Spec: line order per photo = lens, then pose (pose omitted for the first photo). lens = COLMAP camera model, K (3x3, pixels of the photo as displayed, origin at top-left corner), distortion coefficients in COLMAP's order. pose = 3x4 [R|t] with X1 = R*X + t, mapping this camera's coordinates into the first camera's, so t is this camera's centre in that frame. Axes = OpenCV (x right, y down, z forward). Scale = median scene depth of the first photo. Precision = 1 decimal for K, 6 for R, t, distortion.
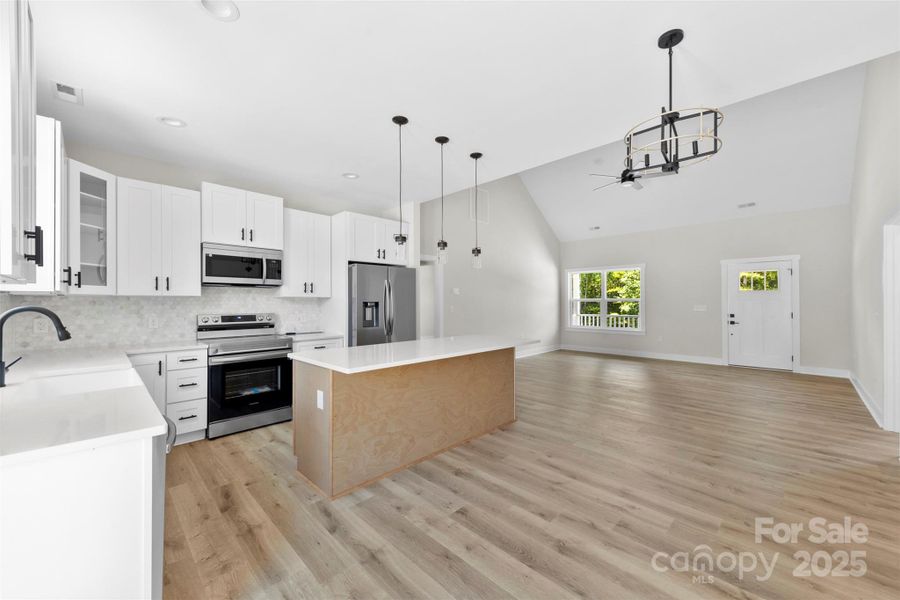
lens RADIAL K [[347.2, 0, 461.7], [0, 347.2, 297.3], [0, 0, 1]] dist [0.014521, -0.004780]
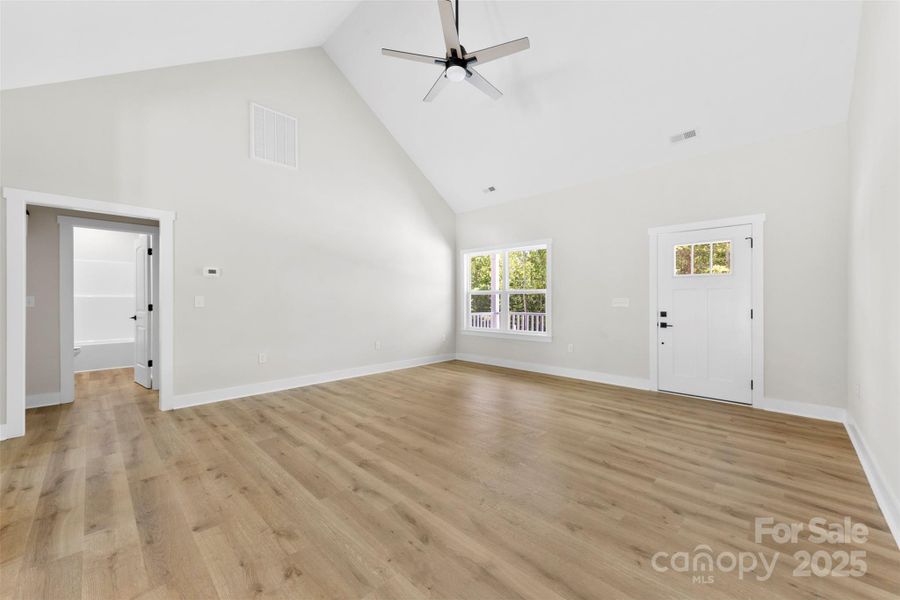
lens RADIAL K [[347.2, 0, 457.8], [0, 347.2, 297.7], [0, 0, 1]] dist [0.014521, -0.004780]
pose [[0.999877, 0.006379, 0.014346, 0.711209], [-0.006466, 0.999961, 0.006032, 0.037411], [-0.014307, -0.006124, 0.999879, 0.670554]]
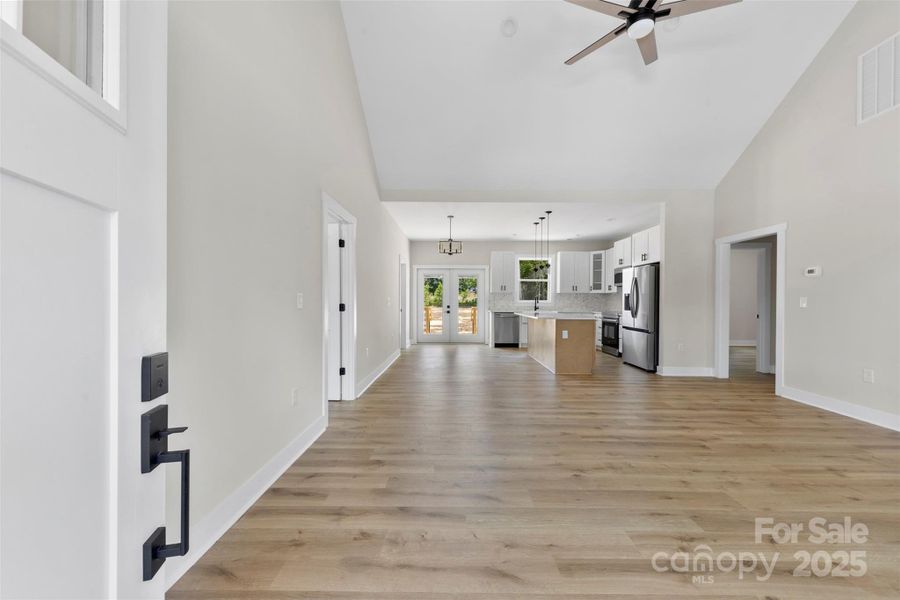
lens RADIAL K [[347.2, 0, 450.3], [0, 347.2, 304.8], [0, 0, 1]] dist [0.014521, -0.004780]
pose [[-0.725552, 0.009629, -0.688099, 1.478820], [0.008349, 0.999952, 0.005189, 0.051730], [0.688116, -0.001980, -0.725598, 1.753545]]
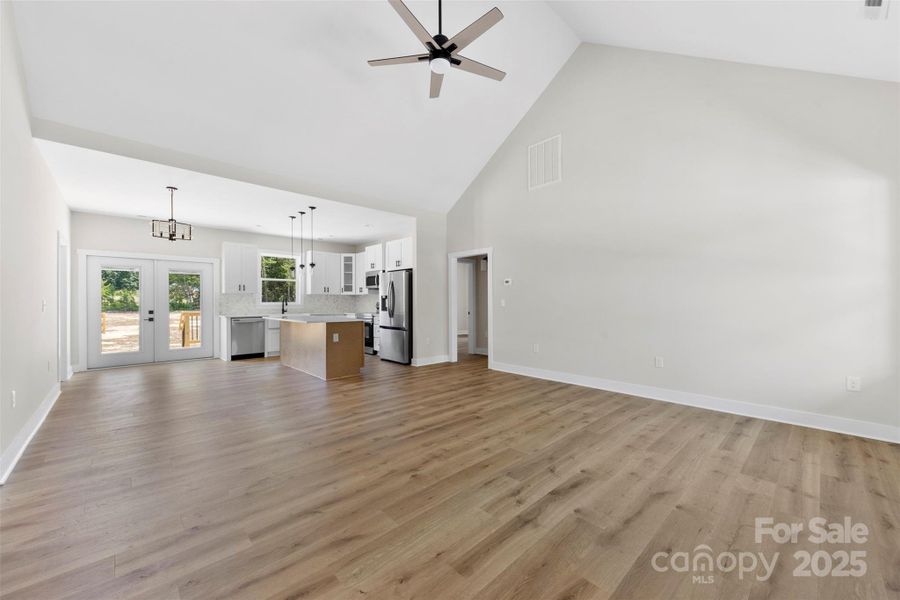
lens RADIAL K [[347.2, 0, 457.0], [0, 347.2, 301.3], [0, 0, 1]] dist [0.014521, -0.004780]
pose [[-0.032197, 0.003482, -0.999475, 1.515563], [0.017544, 0.999842, 0.002918, 0.045012], [0.999328, -0.017441, -0.032253, 1.563186]]
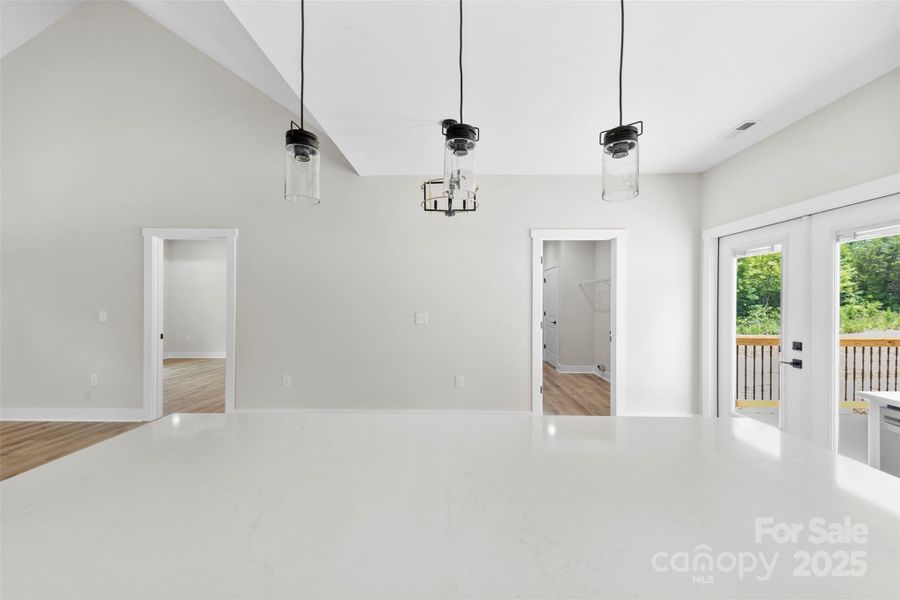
lens RADIAL K [[347.2, 0, 446.1], [0, 347.2, 297.0], [0, 0, 1]] dist [0.014521, -0.004780]
pose [[-0.684553, 0.004820, 0.728947, -0.227043], [-0.010758, 0.999802, -0.016713, -0.004576], [-0.728884, -0.019283, -0.684366, 1.007091]]
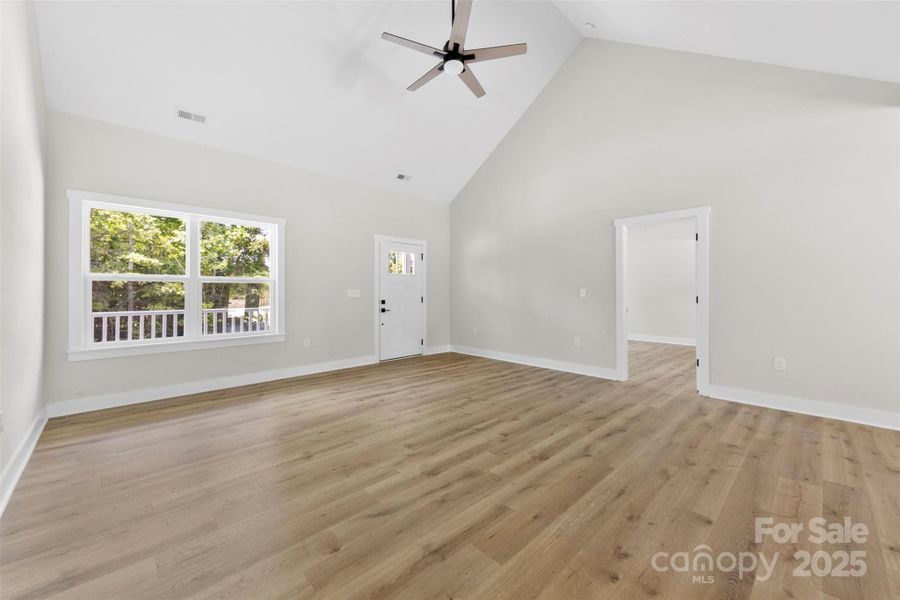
lens RADIAL K [[347.2, 0, 456.0], [0, 347.2, 291.8], [0, 0, 1]] dist [0.014521, -0.004780]
pose [[0.030421, 0.003014, 0.999533, -0.112703], [-0.012832, 0.999914, -0.002624, 0.050452], [-0.999455, -0.012746, 0.030457, 1.474052]]
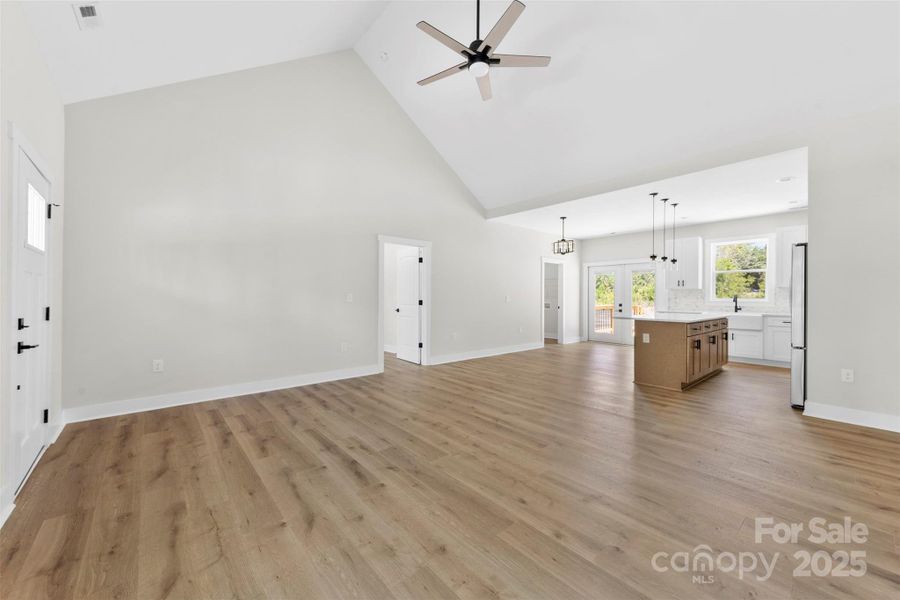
lens RADIAL K [[347.2, 0, 450.0], [0, 347.2, 294.7], [0, 0, 1]] dist [0.014521, -0.004780]
pose [[-0.995994, 0.000002, 0.089419, 0.710433], [-0.001935, 0.999765, -0.021579, 0.060922], [-0.089398, -0.021665, -0.995760, 2.334042]]
